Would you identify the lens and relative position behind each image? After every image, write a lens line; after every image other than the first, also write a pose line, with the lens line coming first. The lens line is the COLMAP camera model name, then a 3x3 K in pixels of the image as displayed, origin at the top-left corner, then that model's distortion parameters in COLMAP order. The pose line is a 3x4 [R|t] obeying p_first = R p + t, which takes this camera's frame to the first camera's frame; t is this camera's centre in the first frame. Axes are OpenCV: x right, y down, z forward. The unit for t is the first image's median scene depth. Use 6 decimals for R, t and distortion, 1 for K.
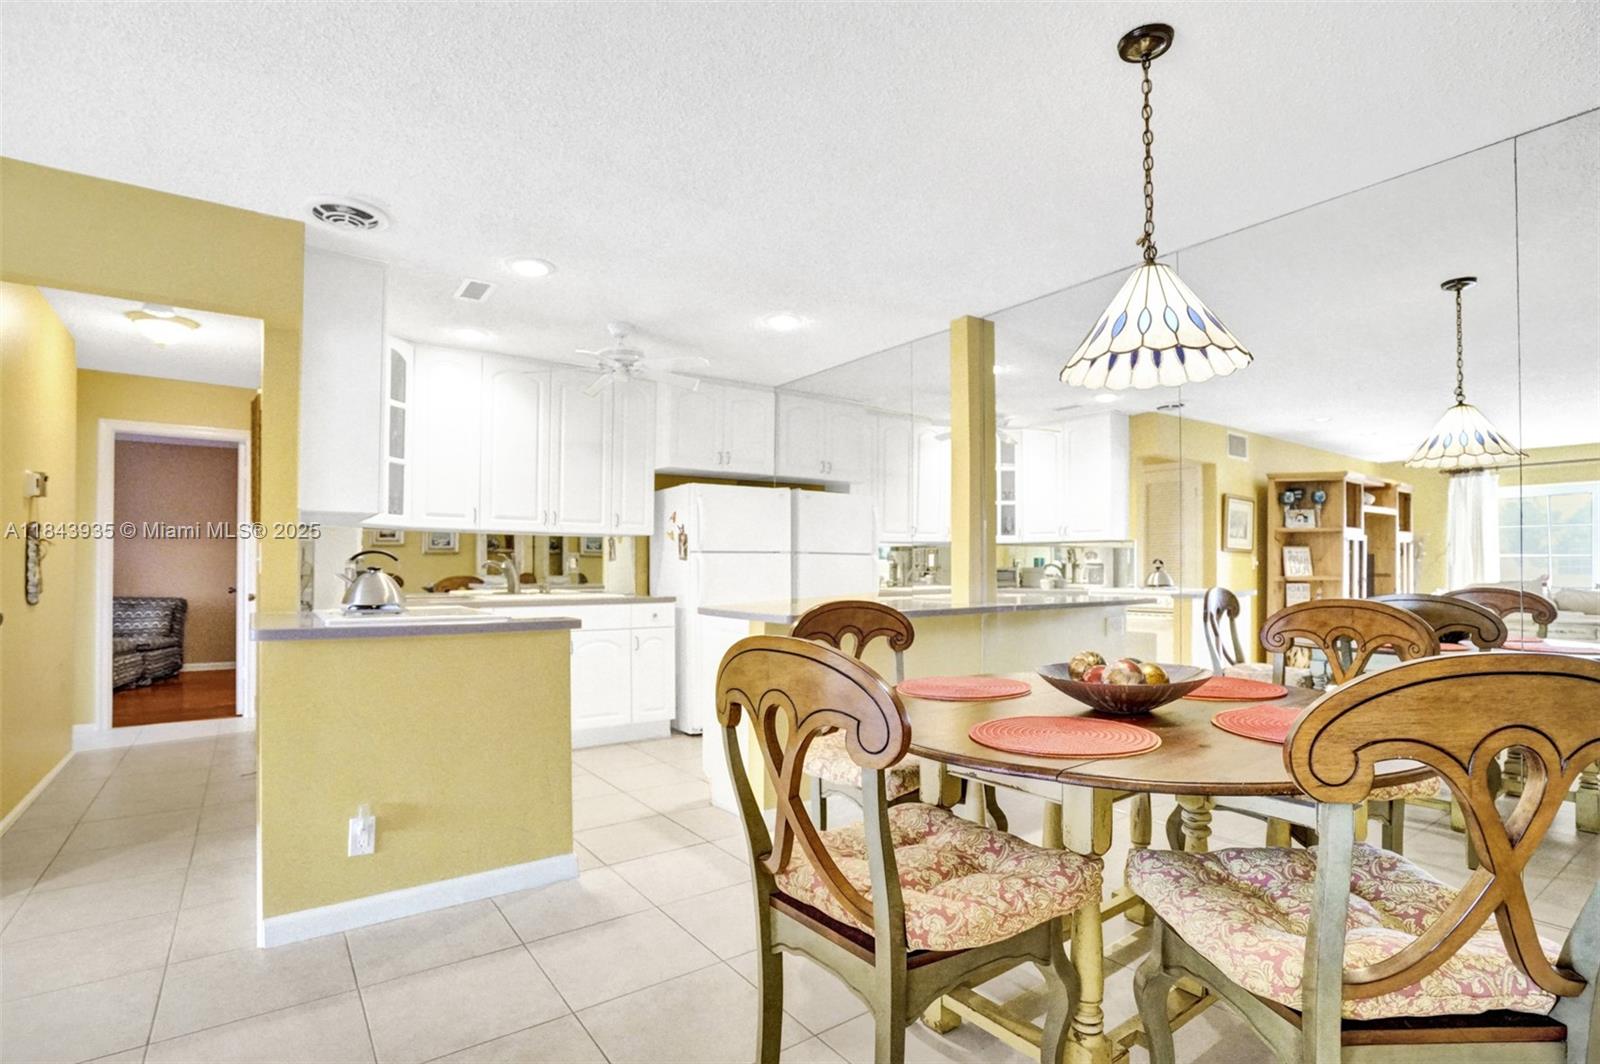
lens RADIAL K [[759.5, 0, 810.0], [0, 759.5, 531.4], [0, 0, 1]] dist [-0.038172, 0.013100]
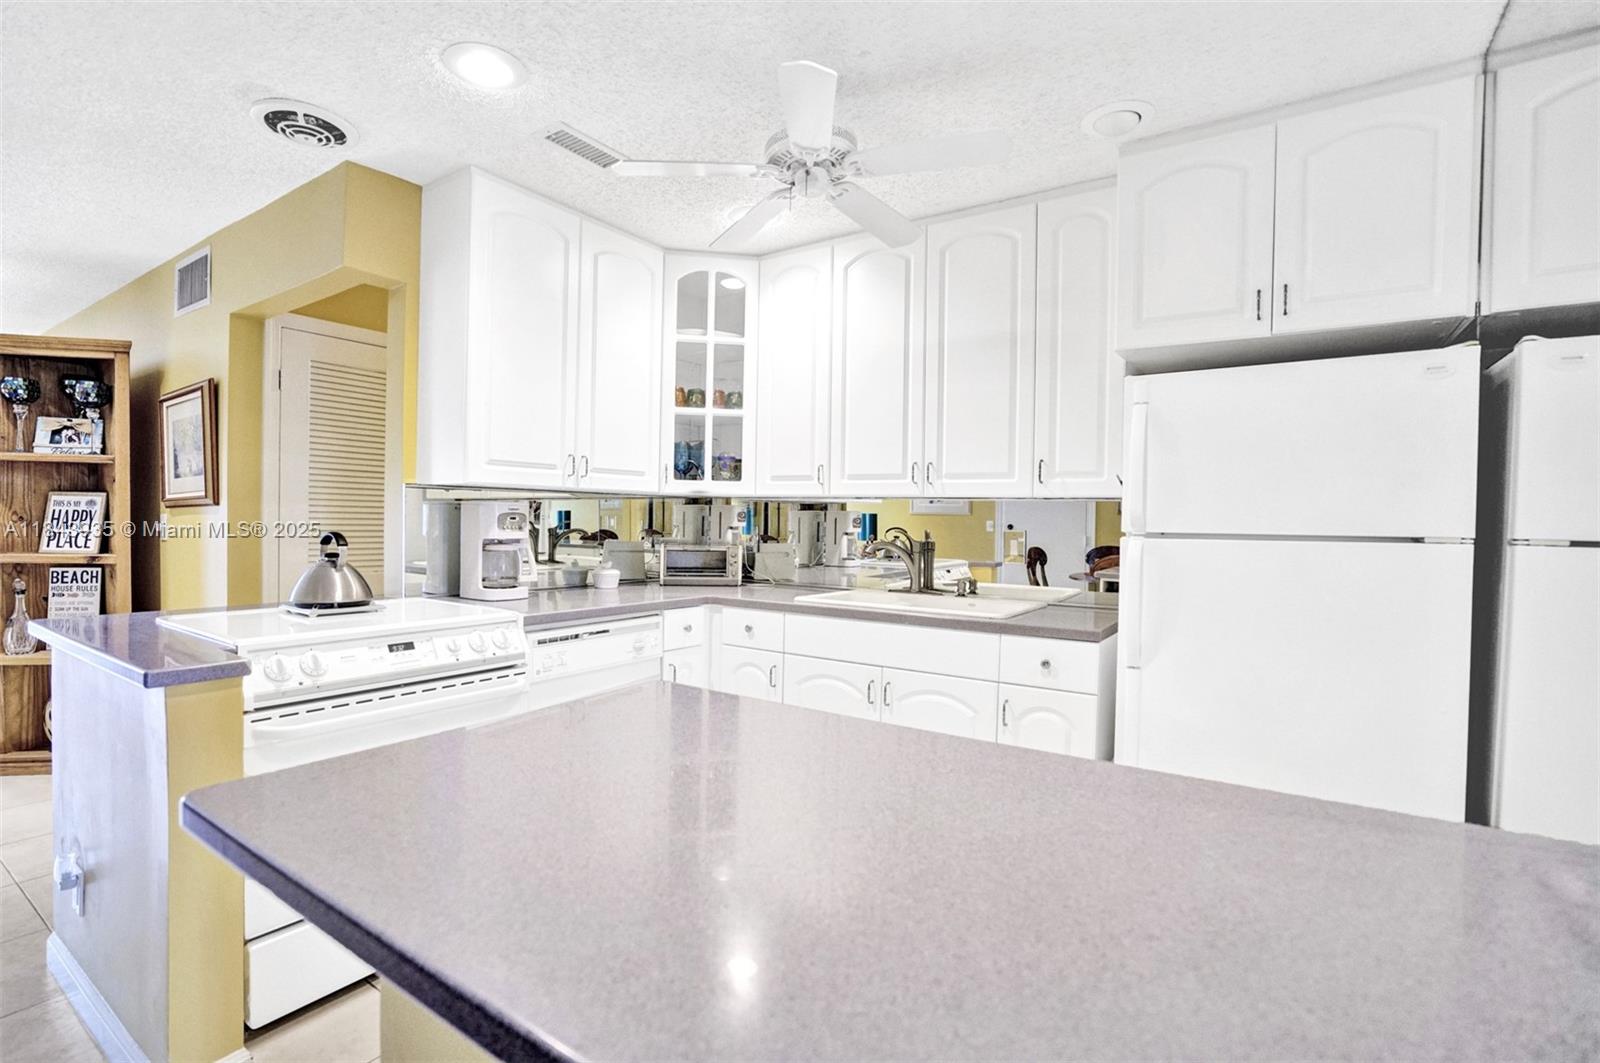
lens RADIAL K [[759.5, 0, 810.0], [0, 759.5, 530.9], [0, 0, 1]] dist [-0.038172, 0.013100]
pose [[0.322961, 0.011253, -0.946345, 0.210014], [0.013647, 0.999770, 0.016545, 0.017164], [0.946314, -0.018258, 0.322733, 0.730422]]
